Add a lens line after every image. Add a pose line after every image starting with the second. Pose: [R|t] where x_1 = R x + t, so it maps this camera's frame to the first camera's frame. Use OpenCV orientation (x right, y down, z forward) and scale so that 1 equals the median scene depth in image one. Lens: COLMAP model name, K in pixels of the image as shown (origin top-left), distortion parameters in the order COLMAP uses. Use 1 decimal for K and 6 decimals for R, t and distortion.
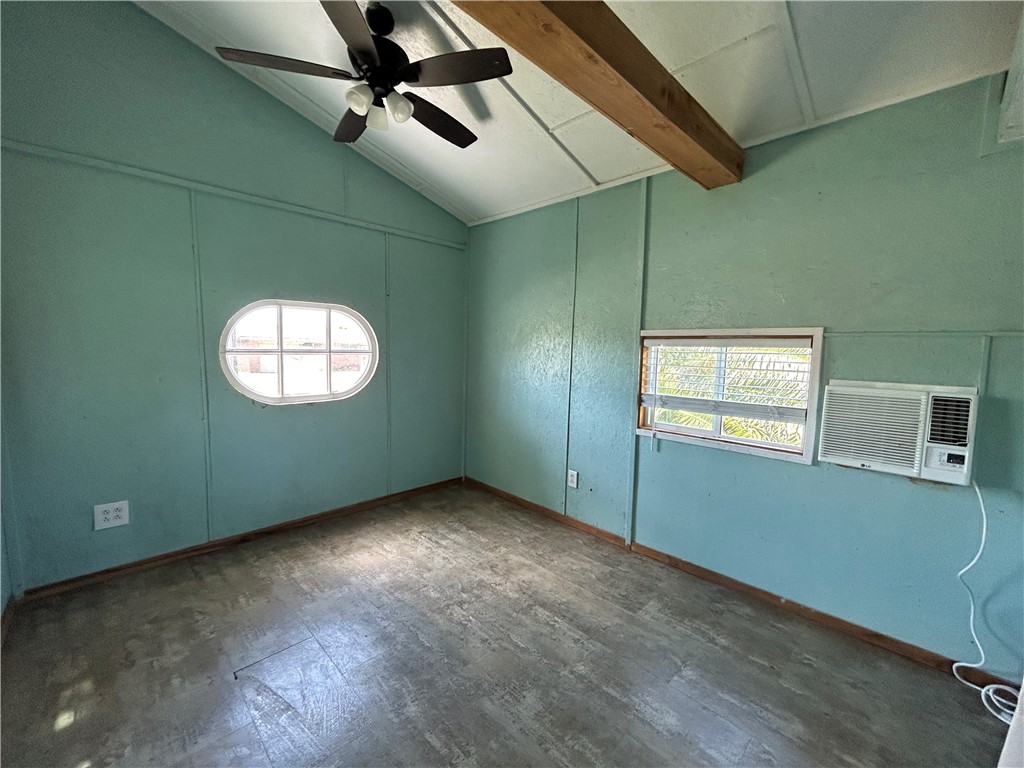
lens RADIAL K [[415.9, 0, 511.6], [0, 415.9, 384.0], [0, 0, 1]] dist [0.003783, 0.000985]
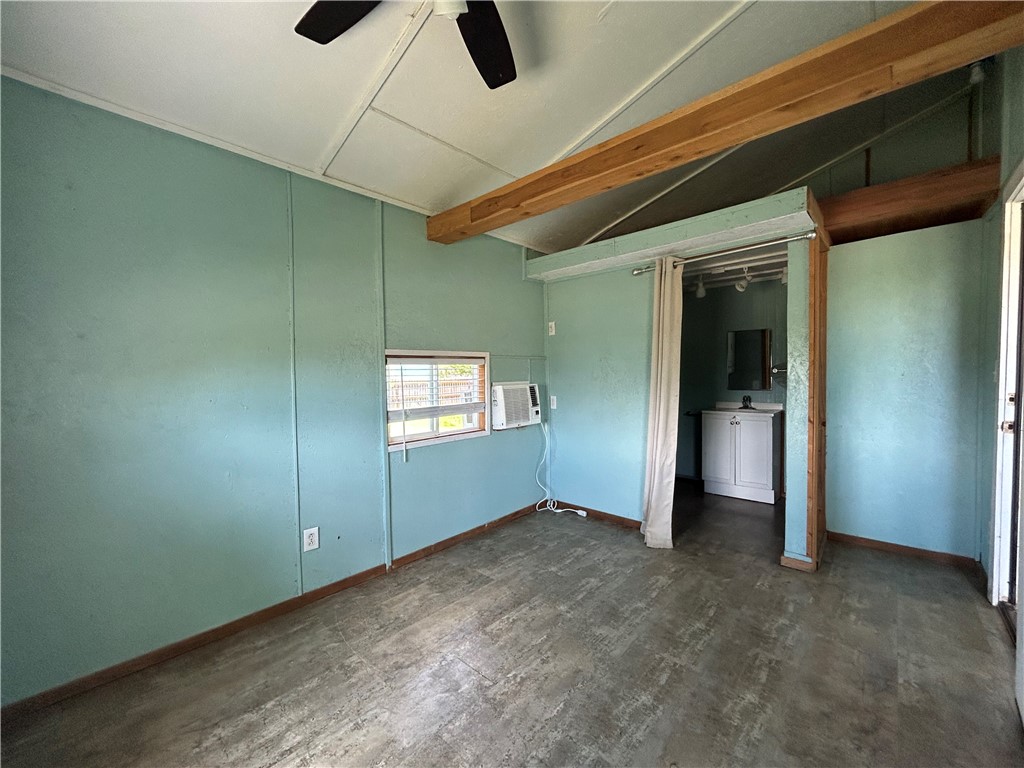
lens RADIAL K [[415.9, 0, 512.2], [0, 415.9, 382.9], [0, 0, 1]] dist [0.003783, 0.000985]
pose [[-0.043775, -0.054903, 0.997532, -0.789555], [0.096190, 0.993618, 0.058909, -0.085263], [-0.994400, 0.098531, -0.038214, 0.814213]]
